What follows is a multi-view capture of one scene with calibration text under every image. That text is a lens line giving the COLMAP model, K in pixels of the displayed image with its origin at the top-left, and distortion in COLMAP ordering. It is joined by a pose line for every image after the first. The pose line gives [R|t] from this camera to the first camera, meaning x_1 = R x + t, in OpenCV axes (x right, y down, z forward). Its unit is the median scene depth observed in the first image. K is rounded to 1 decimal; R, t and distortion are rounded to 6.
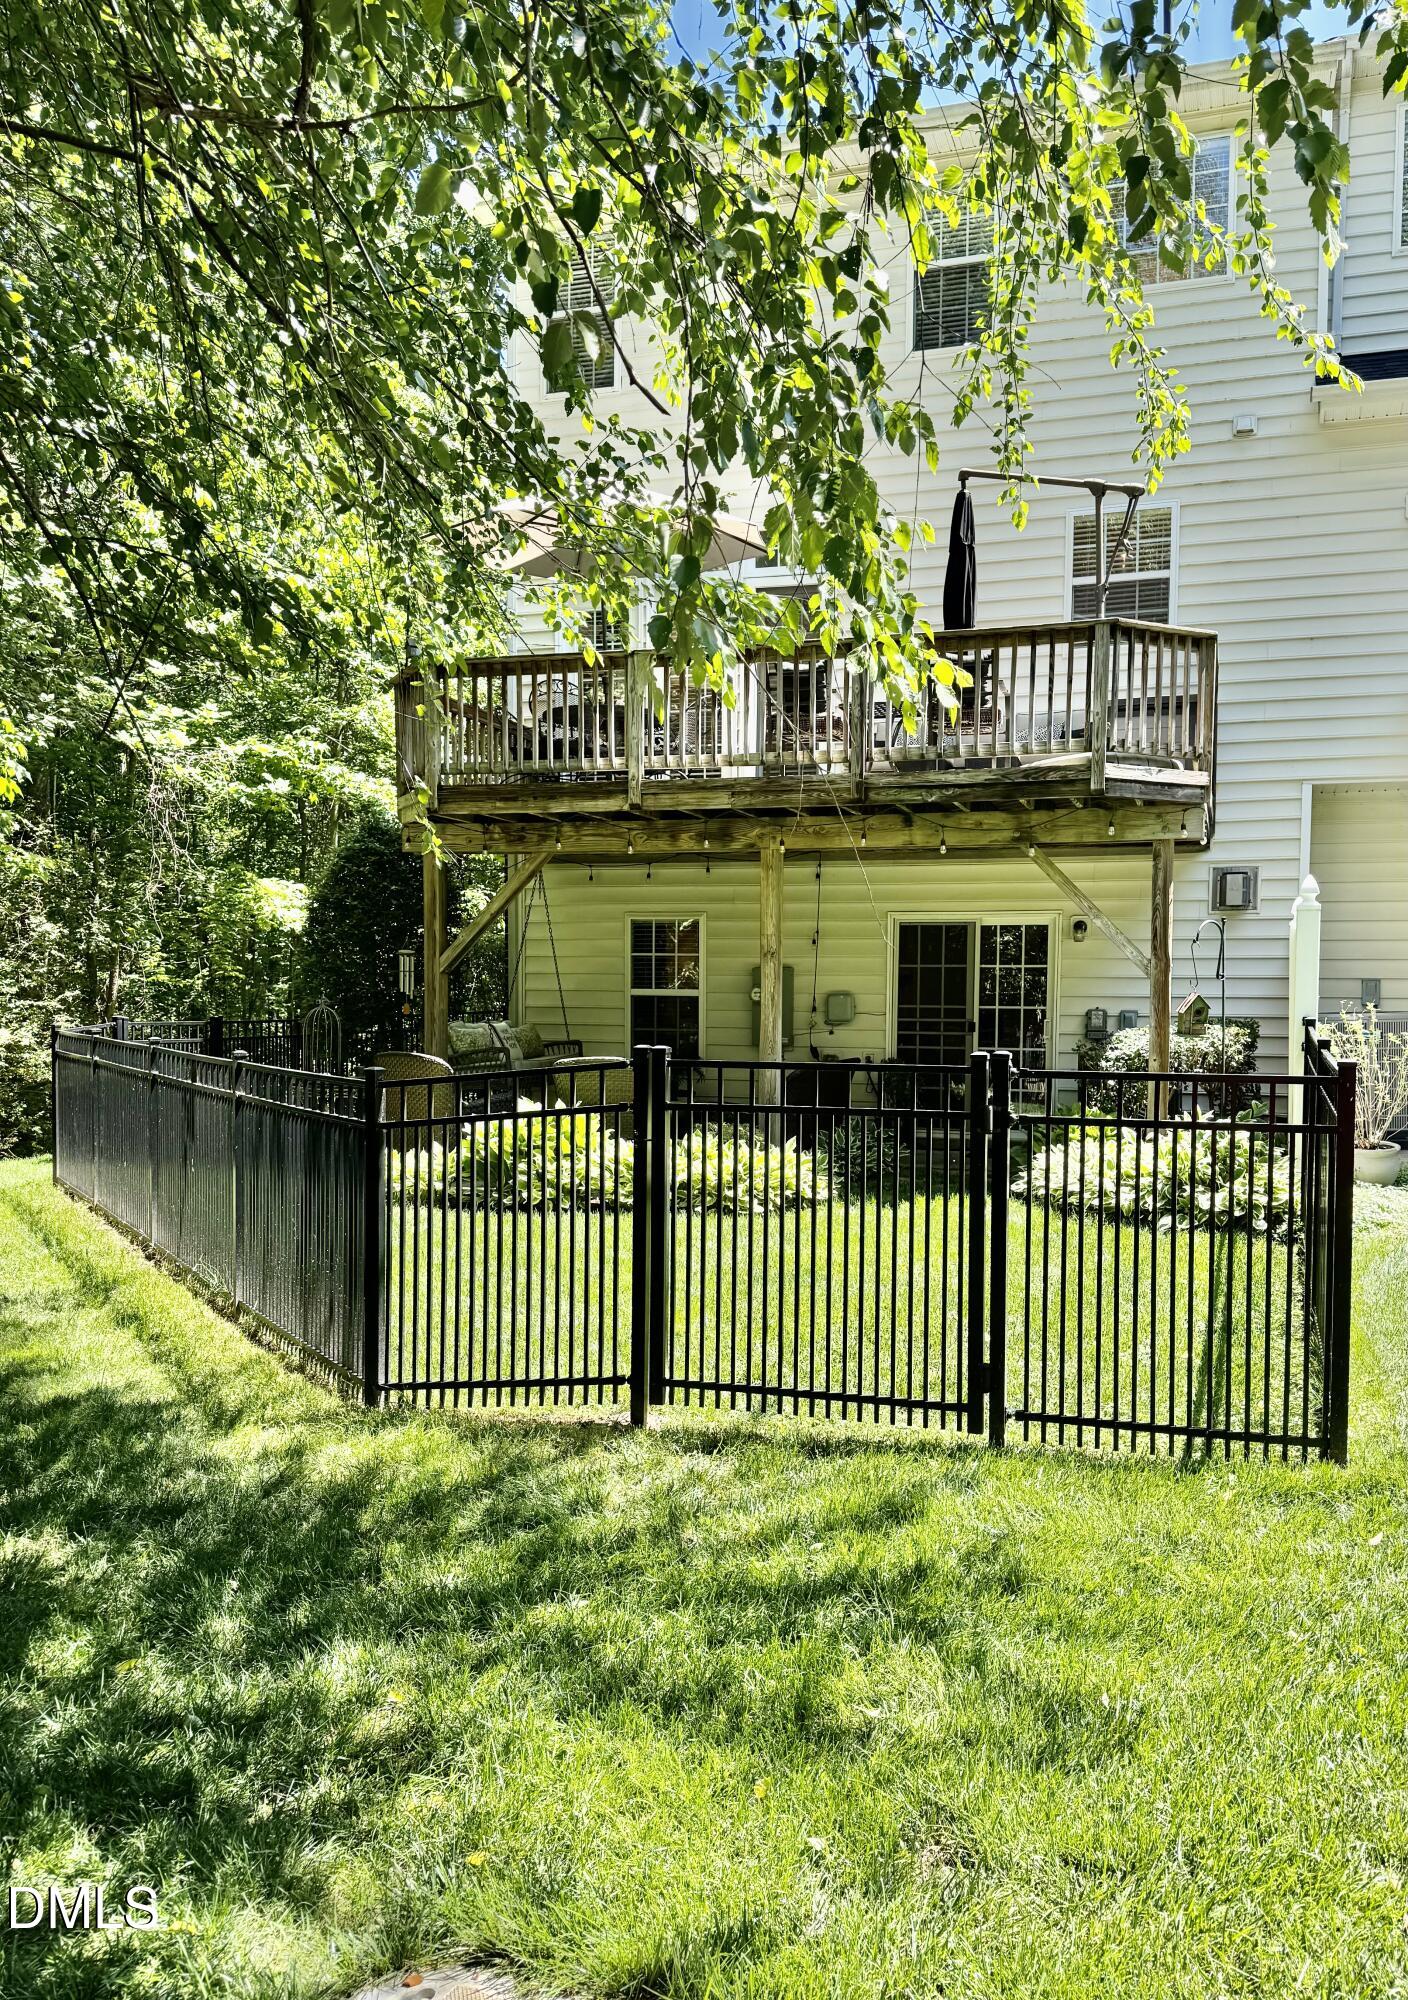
lens RADIAL K [[1424.3, 0, 787.0], [0, 1424.3, 1099.9], [0, 0, 1]] dist [0.004673, 0.000590]
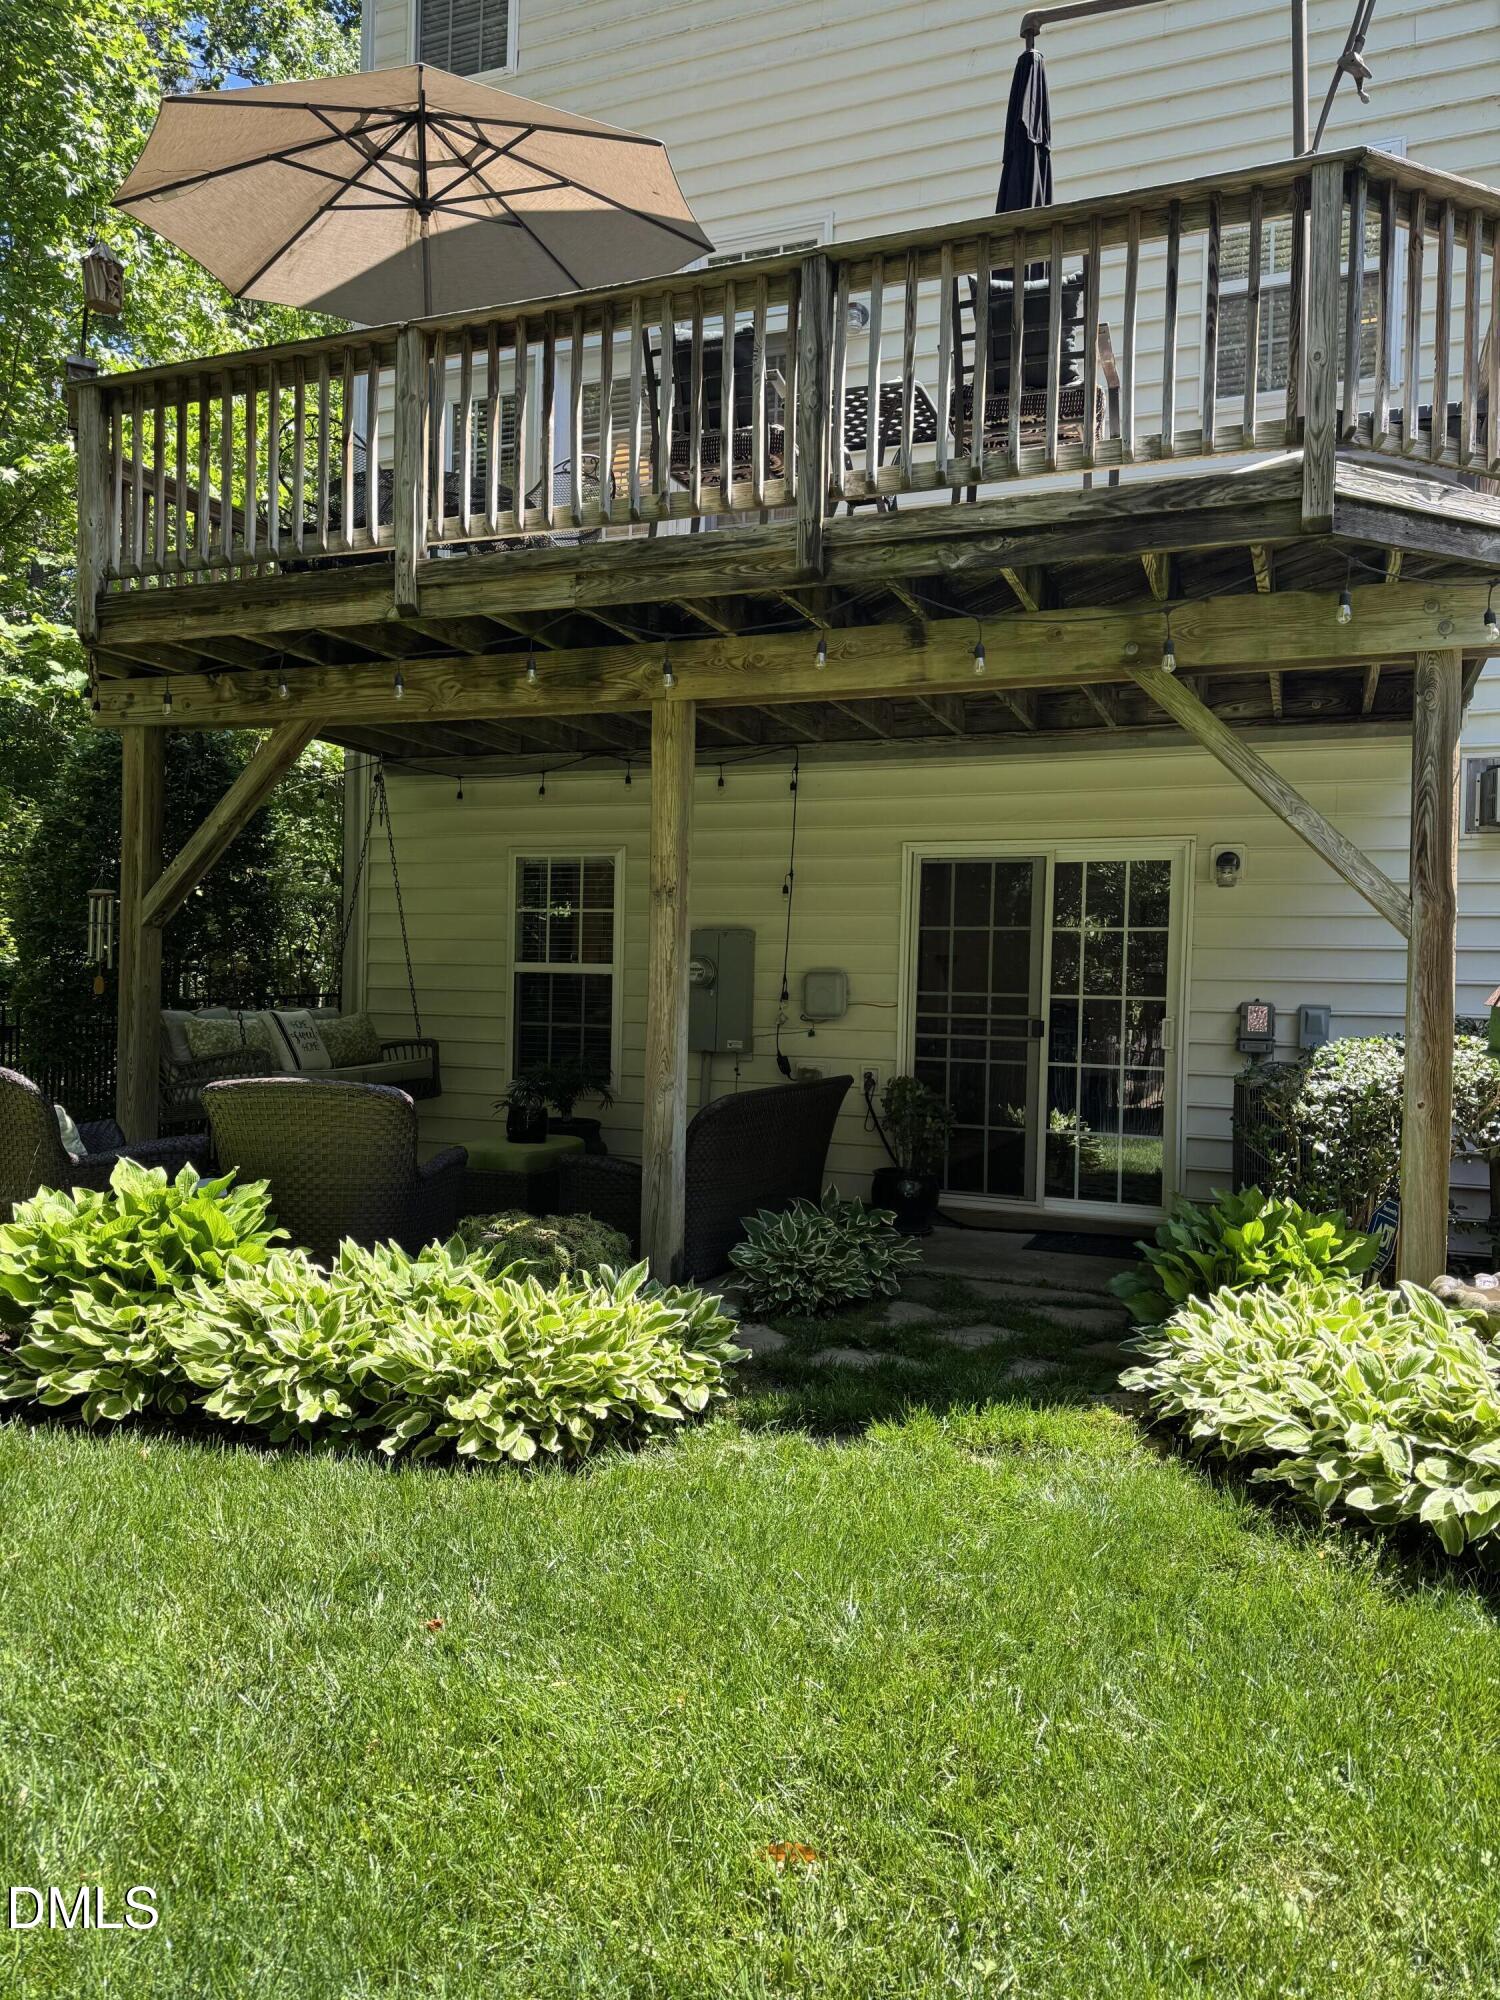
lens RADIAL K [[1397.9, 0, 746.0], [0, 1397.9, 1005.8], [0, 0, 1]] dist [0.086895, -0.115797]
pose [[0.996622, 0.014357, -0.080856, 0.085422], [-0.019427, 0.997870, -0.062279, -0.033844], [0.079790, 0.063640, 0.994778, 0.626724]]
